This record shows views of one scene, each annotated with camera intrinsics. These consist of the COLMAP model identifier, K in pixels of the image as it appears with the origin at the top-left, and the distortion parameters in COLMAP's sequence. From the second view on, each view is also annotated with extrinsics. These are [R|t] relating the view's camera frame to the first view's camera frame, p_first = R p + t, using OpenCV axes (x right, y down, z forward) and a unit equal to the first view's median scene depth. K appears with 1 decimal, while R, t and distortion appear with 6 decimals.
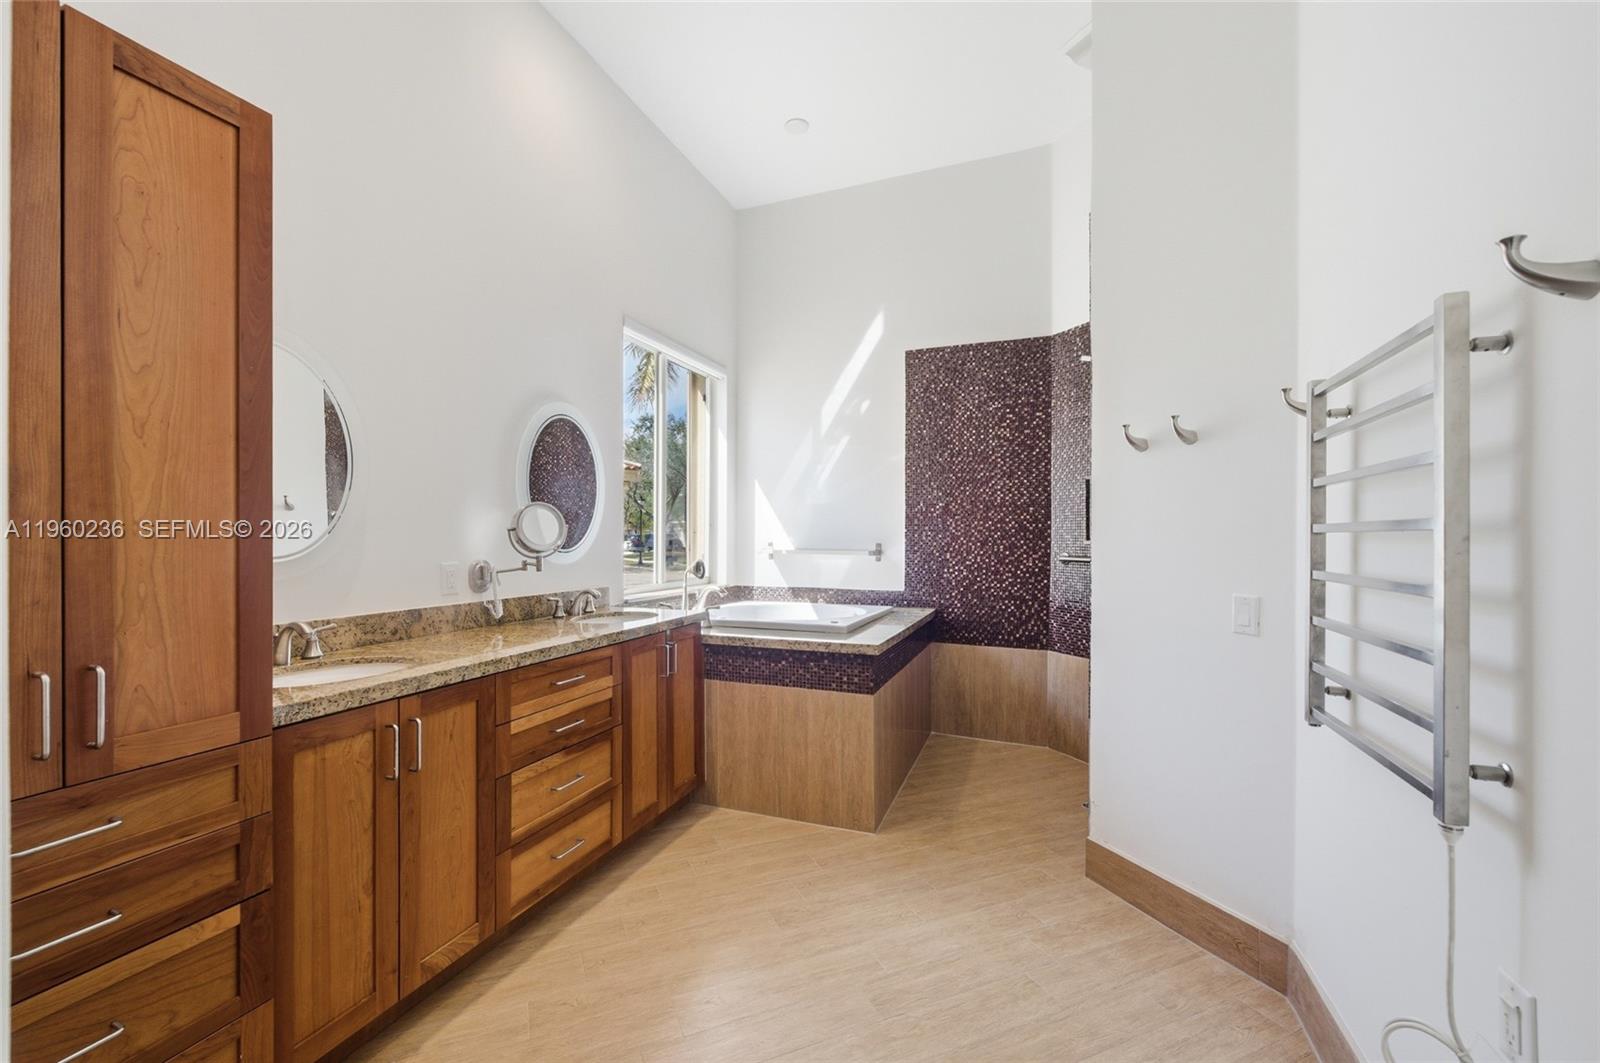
lens RADIAL K [[670.2, 0, 795.4], [0, 670.2, 563.2], [0, 0, 1]] dist [0.001130, -0.000112]
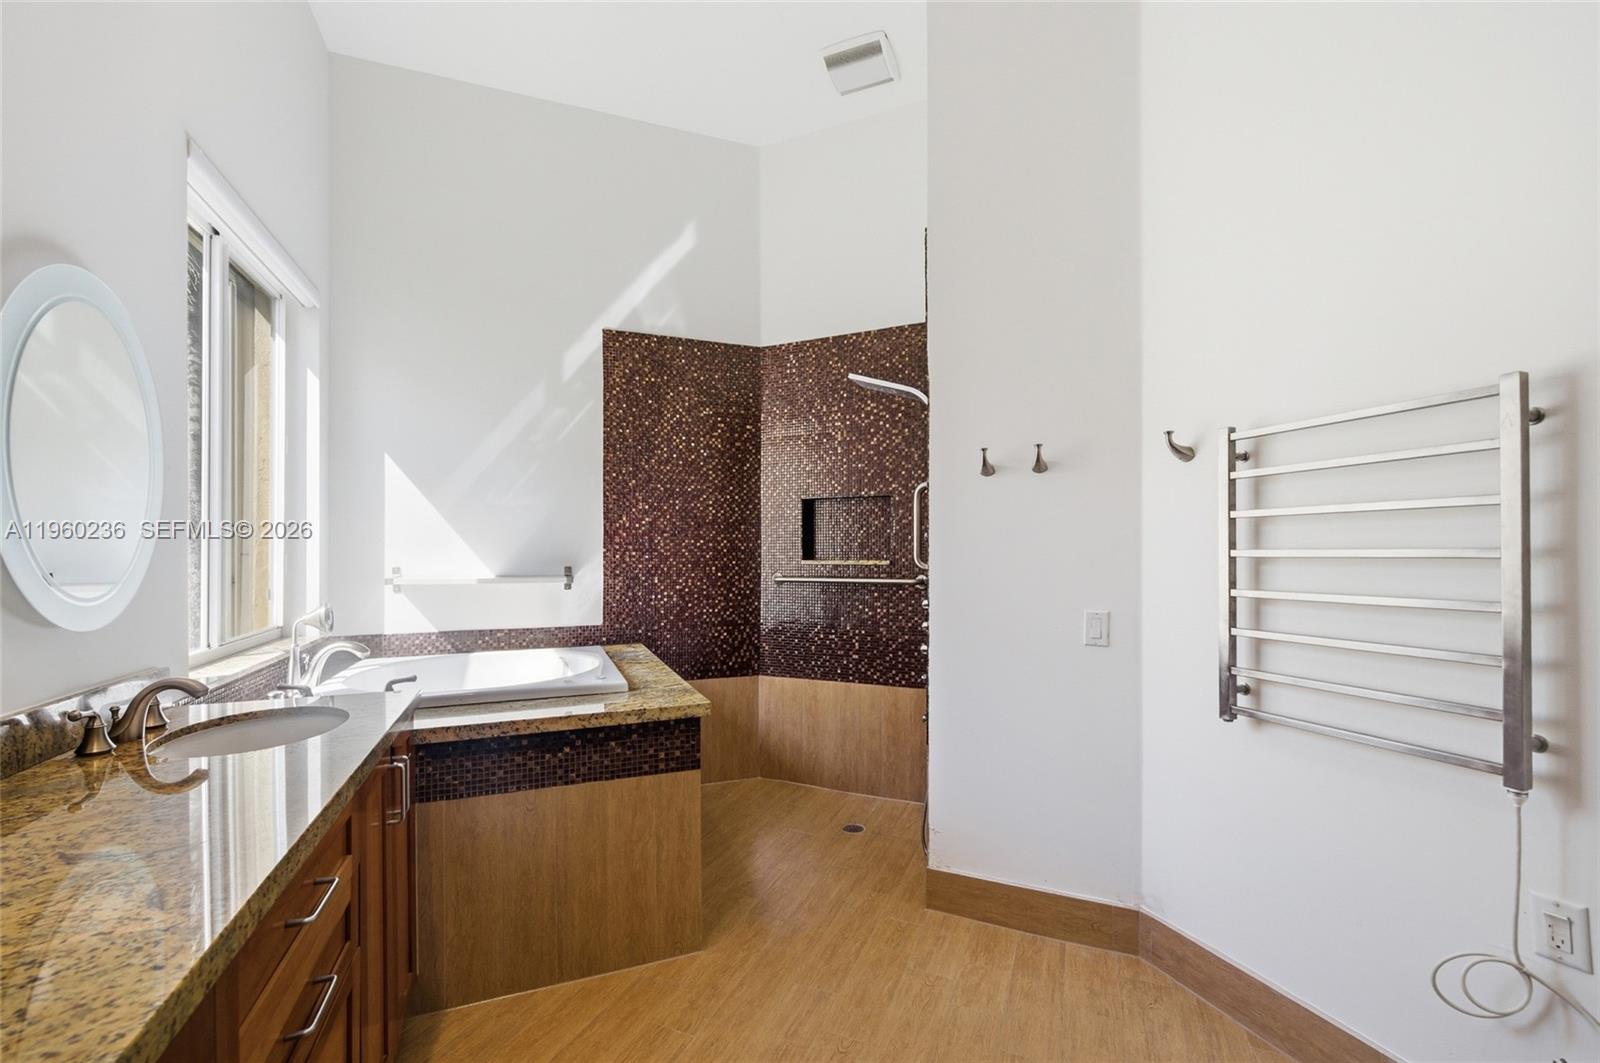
lens RADIAL K [[670.2, 0, 795.4], [0, 670.2, 563.2], [0, 0, 1]] dist [0.001130, -0.000112]
pose [[0.728268, -0.016676, 0.685090, -0.237217], [0.031361, 0.999468, -0.009009, -0.019633], [-0.684575, 0.028047, 0.728403, 0.267540]]
